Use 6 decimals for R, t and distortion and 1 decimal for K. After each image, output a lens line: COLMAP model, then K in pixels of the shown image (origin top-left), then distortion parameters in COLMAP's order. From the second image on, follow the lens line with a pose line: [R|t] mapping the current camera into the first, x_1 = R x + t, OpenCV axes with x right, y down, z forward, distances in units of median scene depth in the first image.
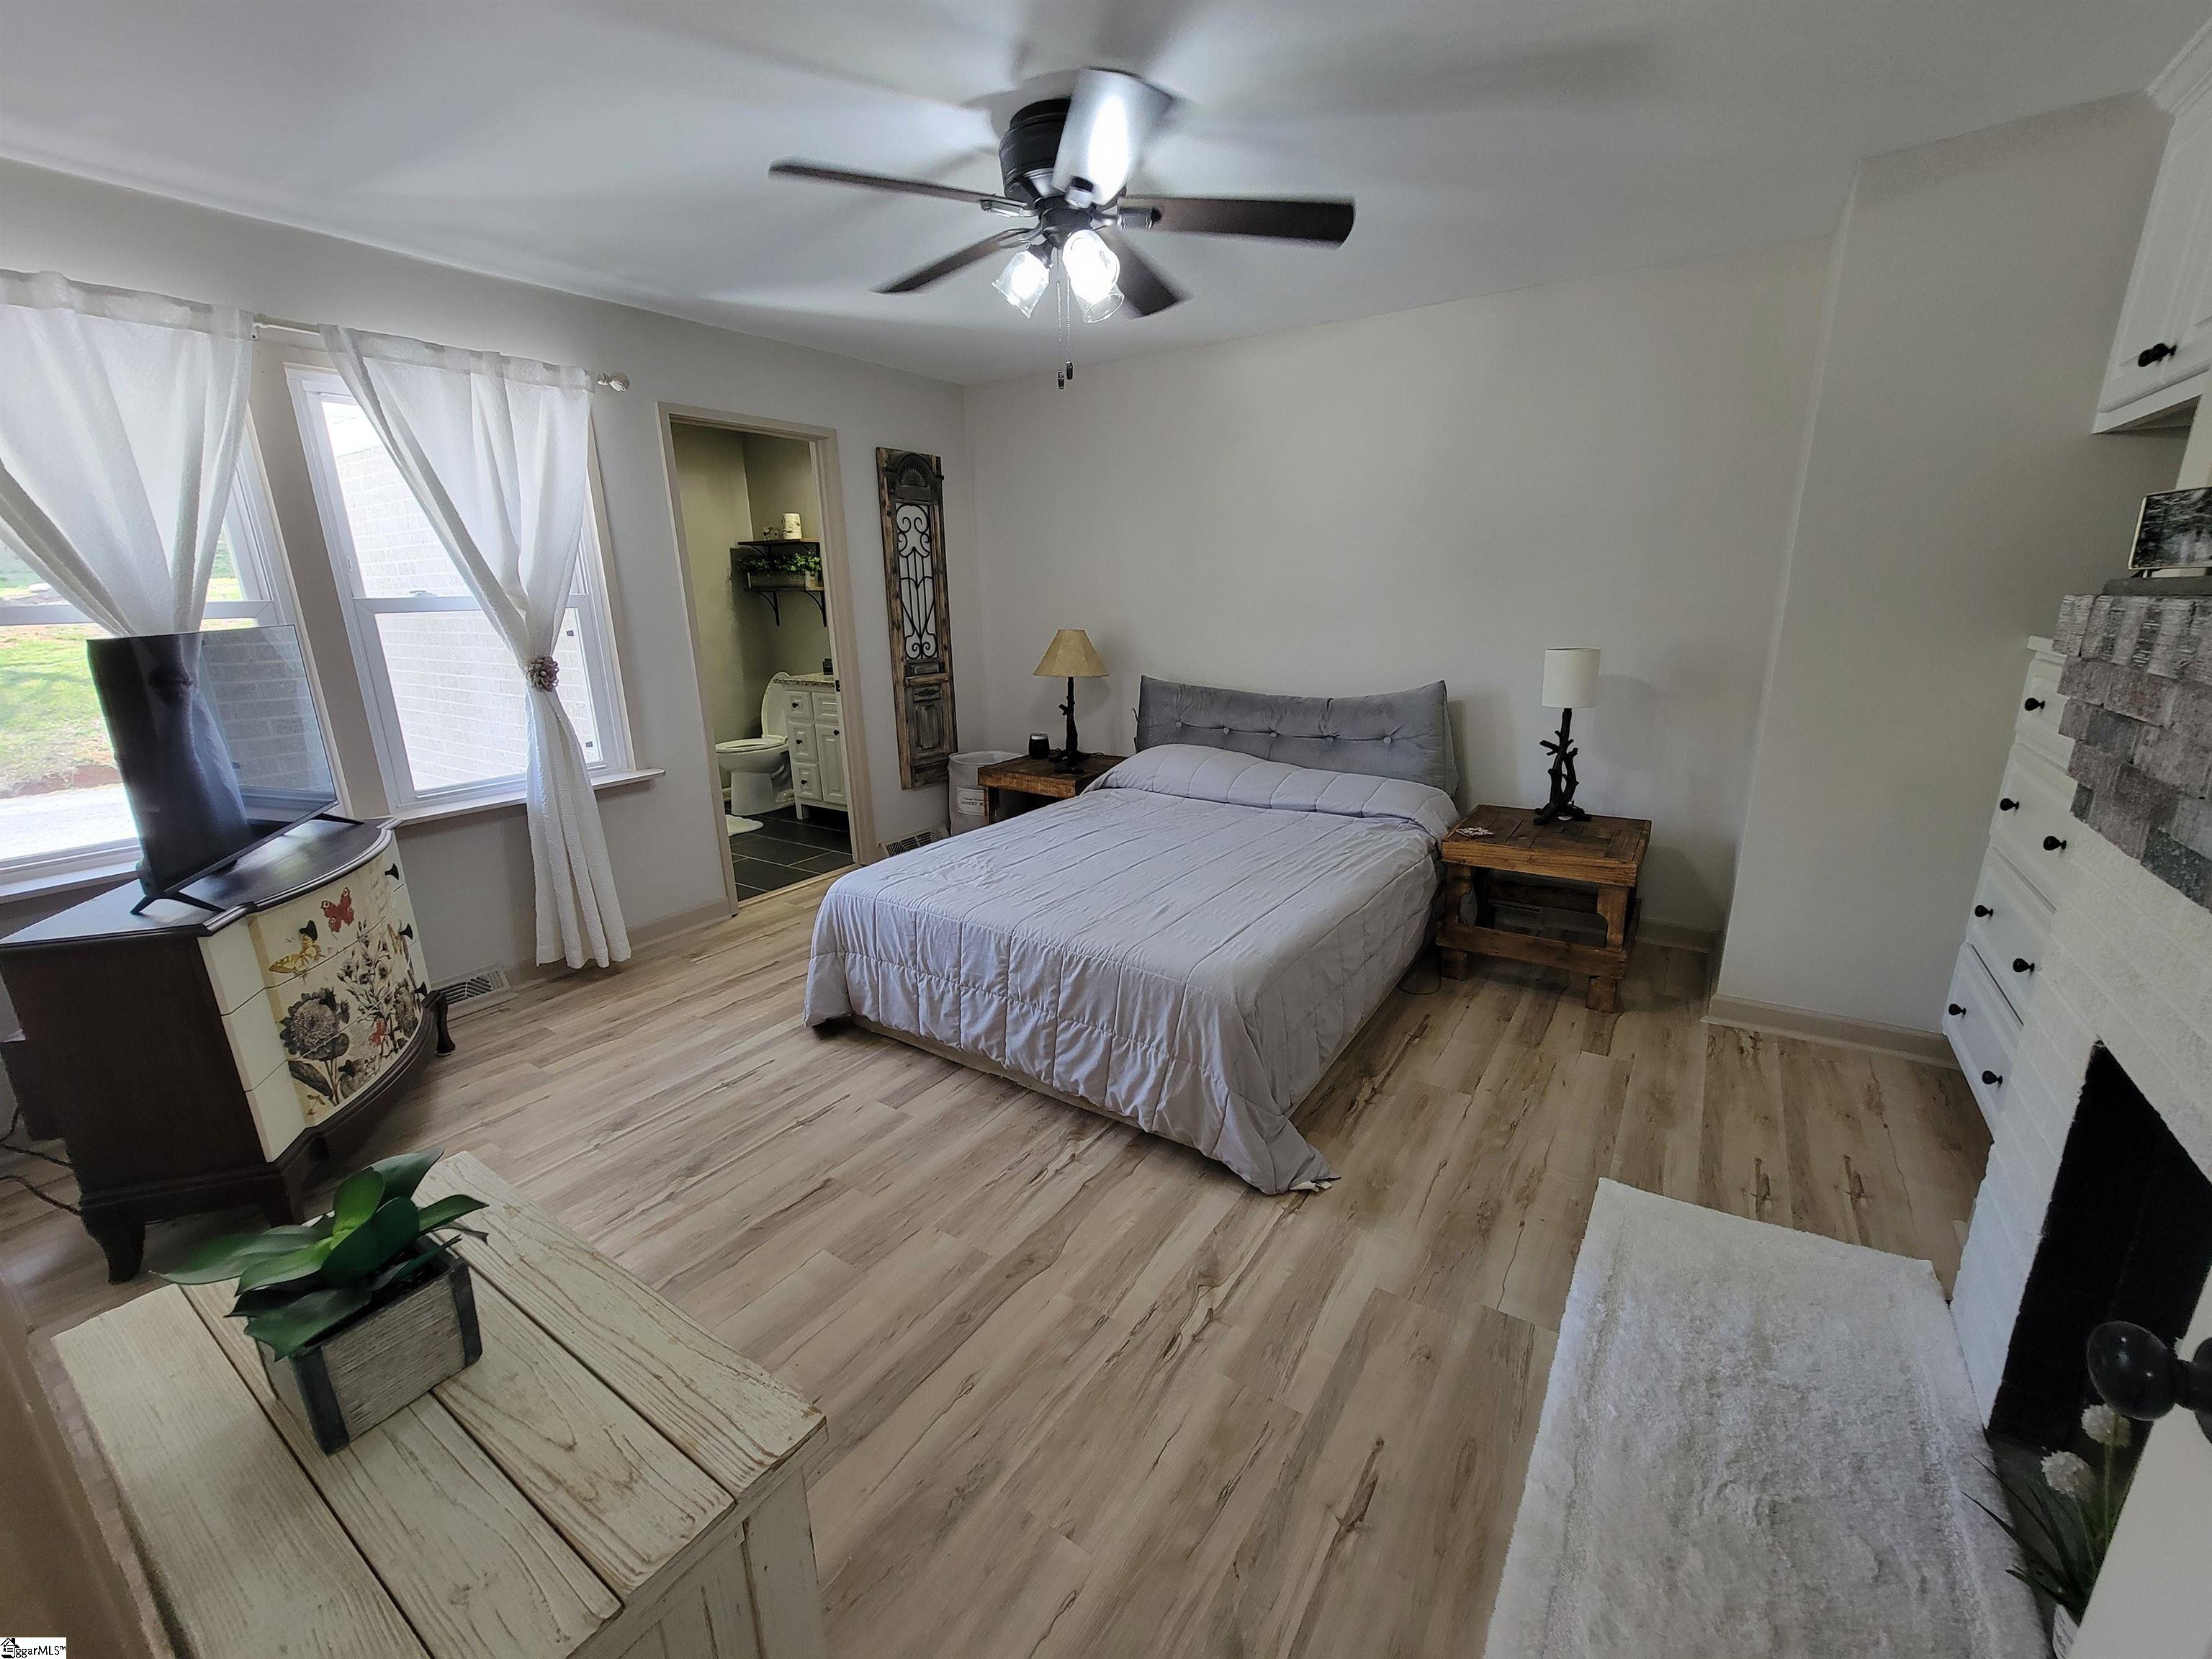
lens RADIAL K [[904.7, 0, 1114.3], [0, 904.7, 834.0], [0, 0, 1]] dist [-0.002493, 0.000948]
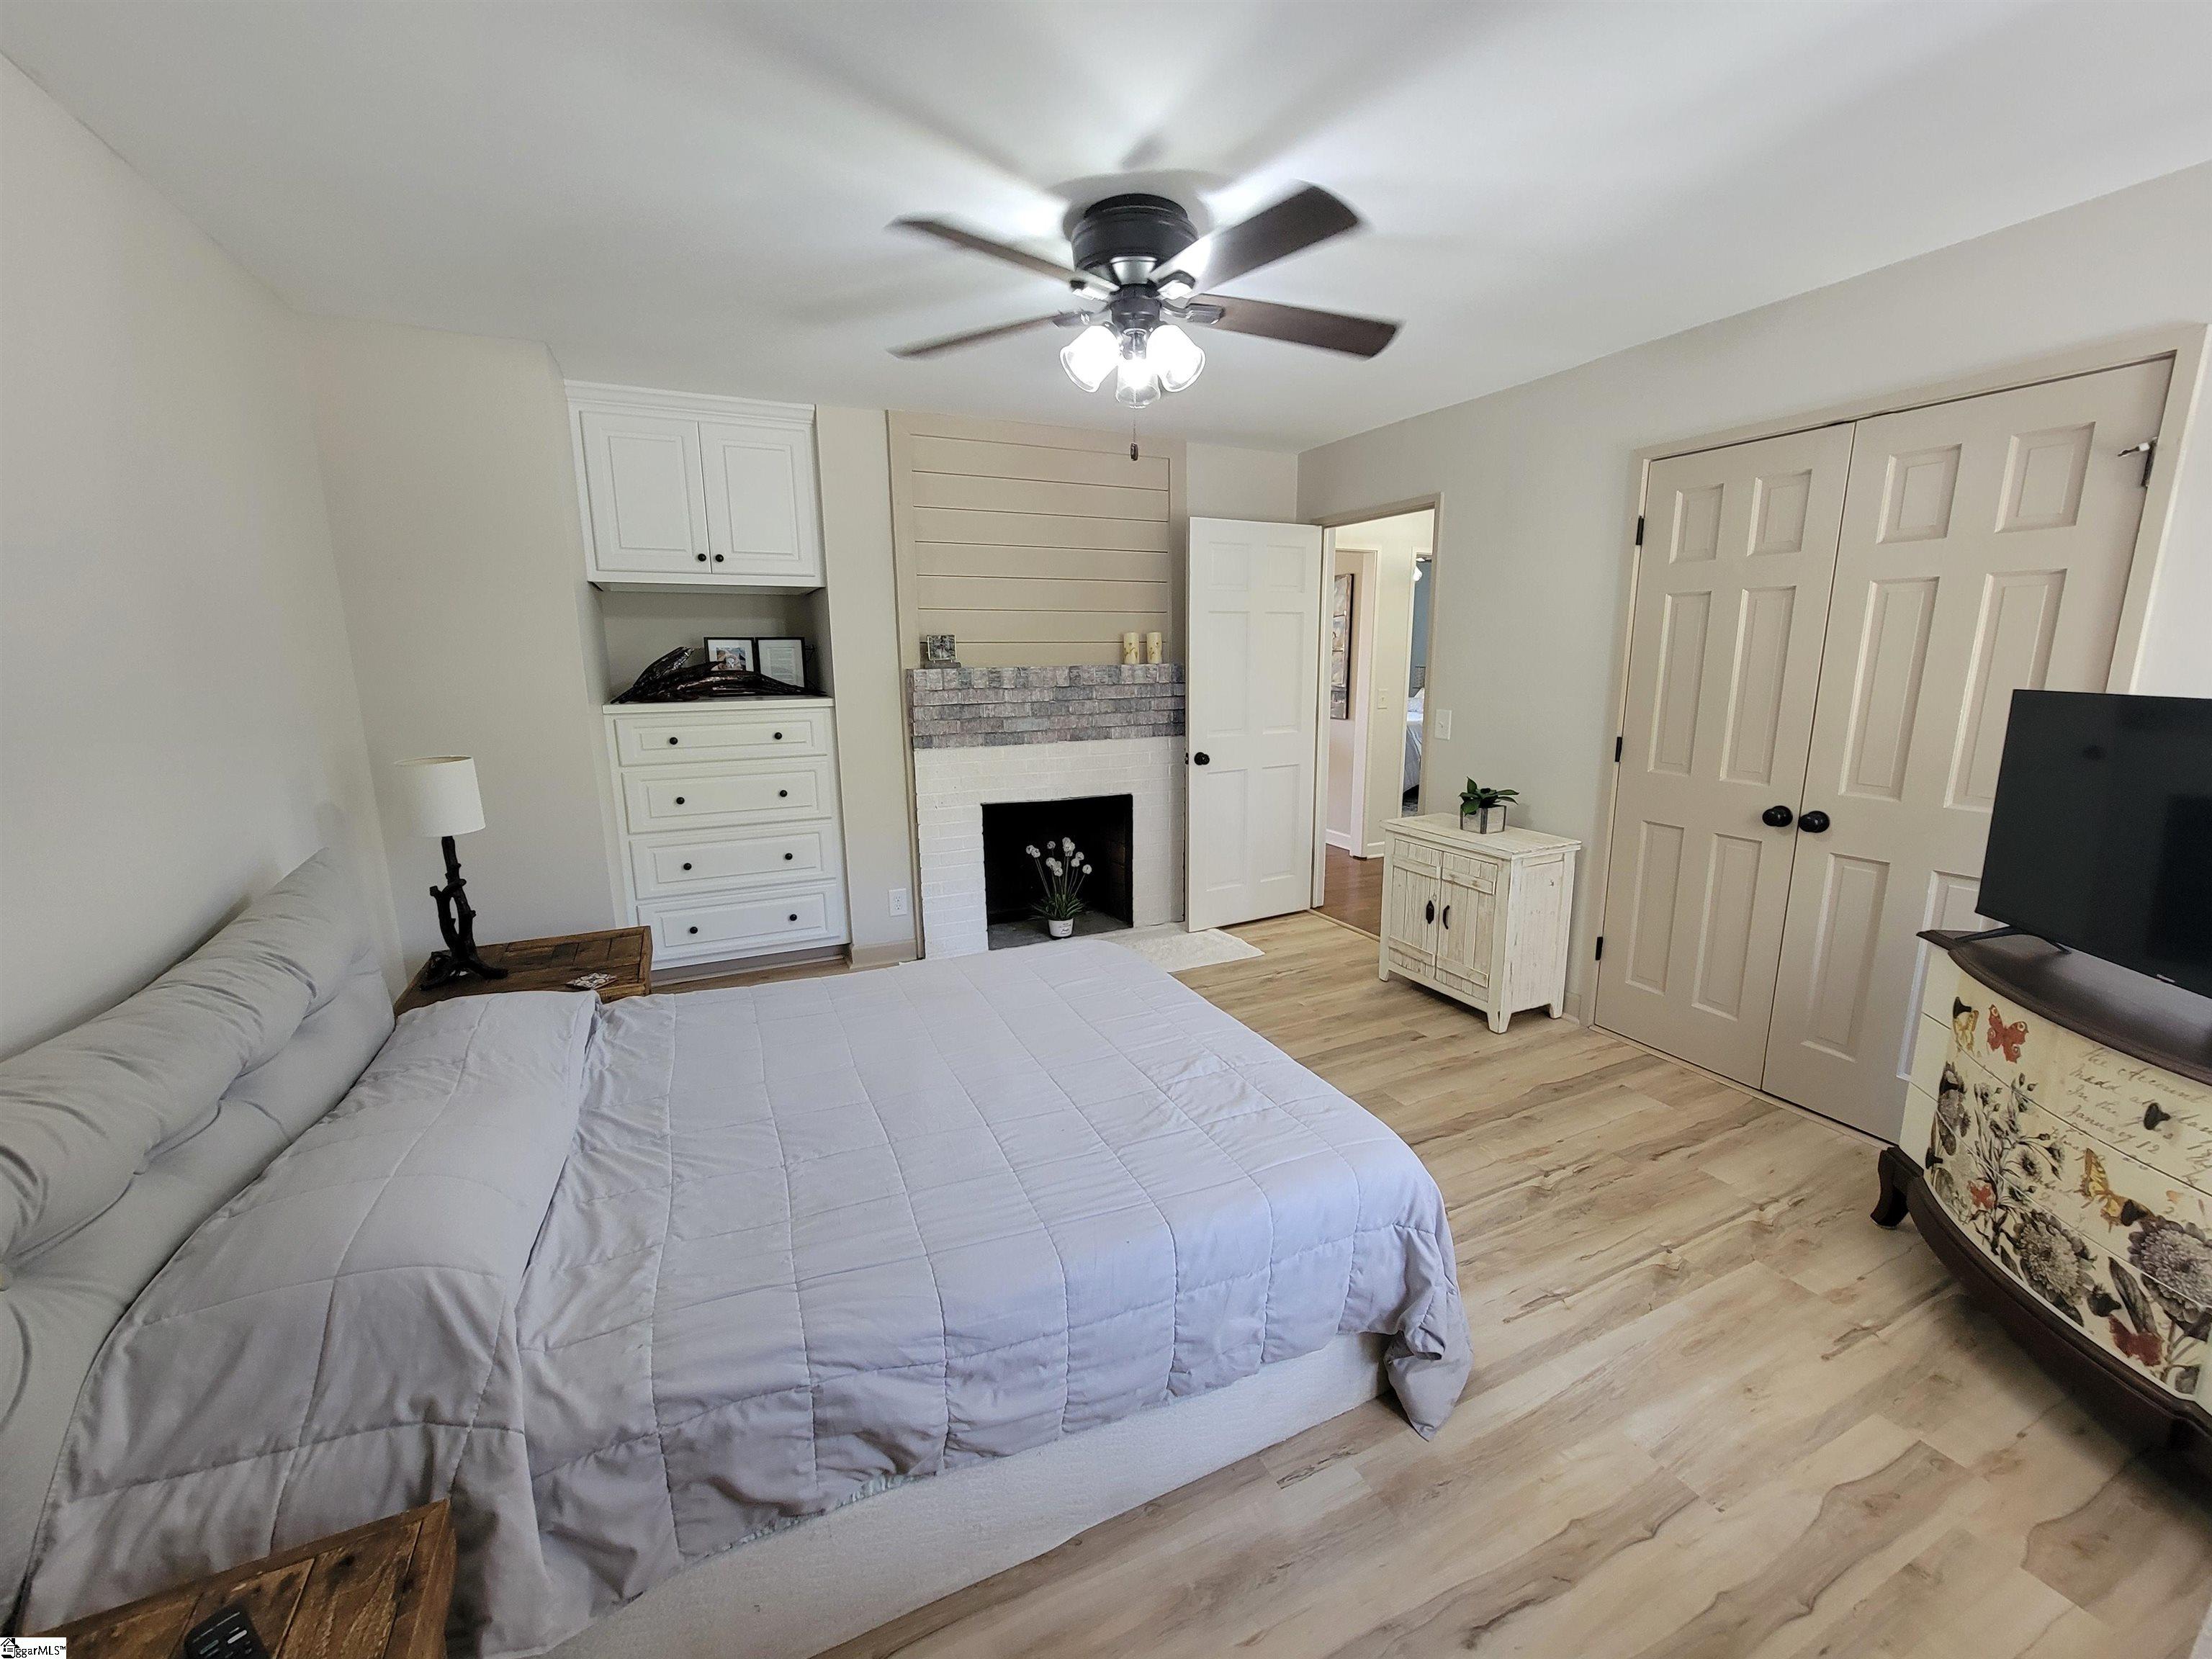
lens RADIAL K [[904.7, 0, 1118.3], [0, 904.7, 832.9], [0, 0, 1]] dist [-0.002493, 0.000948]
pose [[-0.857656, -0.077269, 0.508386, -0.437144], [0.160151, 0.899339, 0.406867, -0.413766], [-0.488650, 0.430370, -0.758949, 1.482594]]
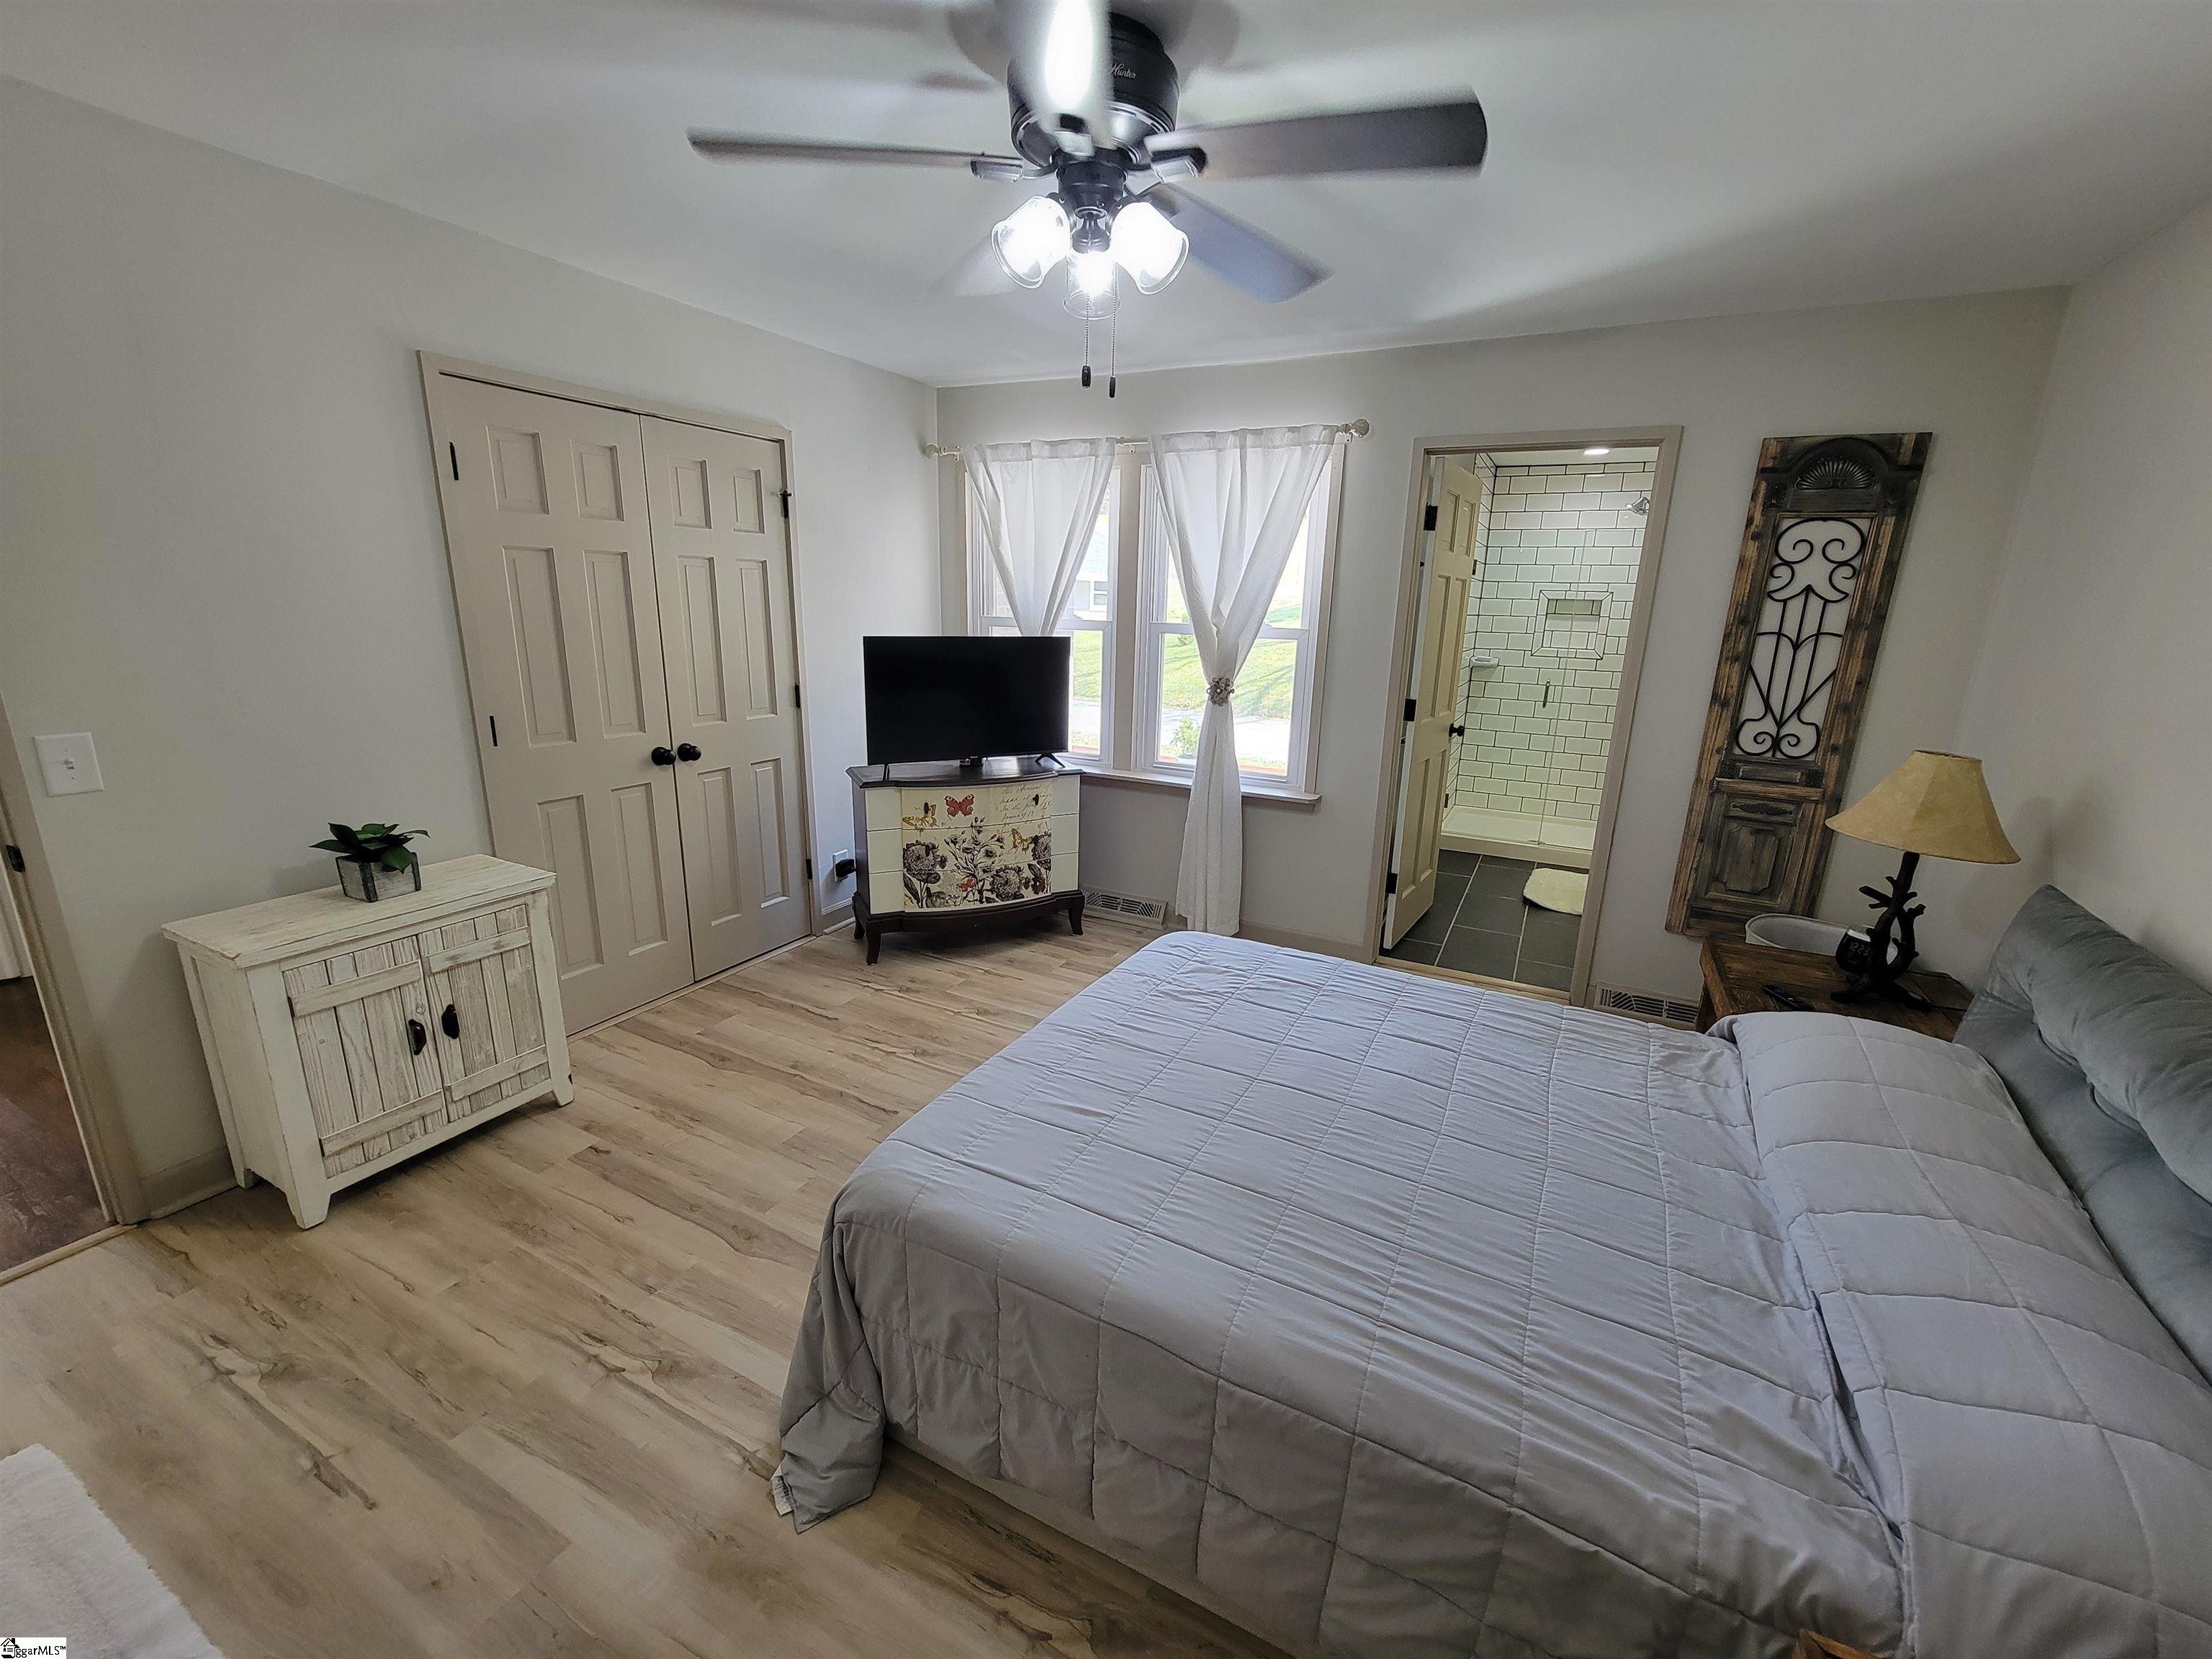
lens RADIAL K [[904.7, 0, 1108.7], [0, 904.7, 832.8], [0, 0, 1]] dist [-0.002493, 0.000948]
pose [[0.111694, 0.271892, -0.955824, 0.601115], [-0.292652, 0.928188, 0.229832, -0.254679], [0.949673, 0.254053, 0.183242, 0.741816]]
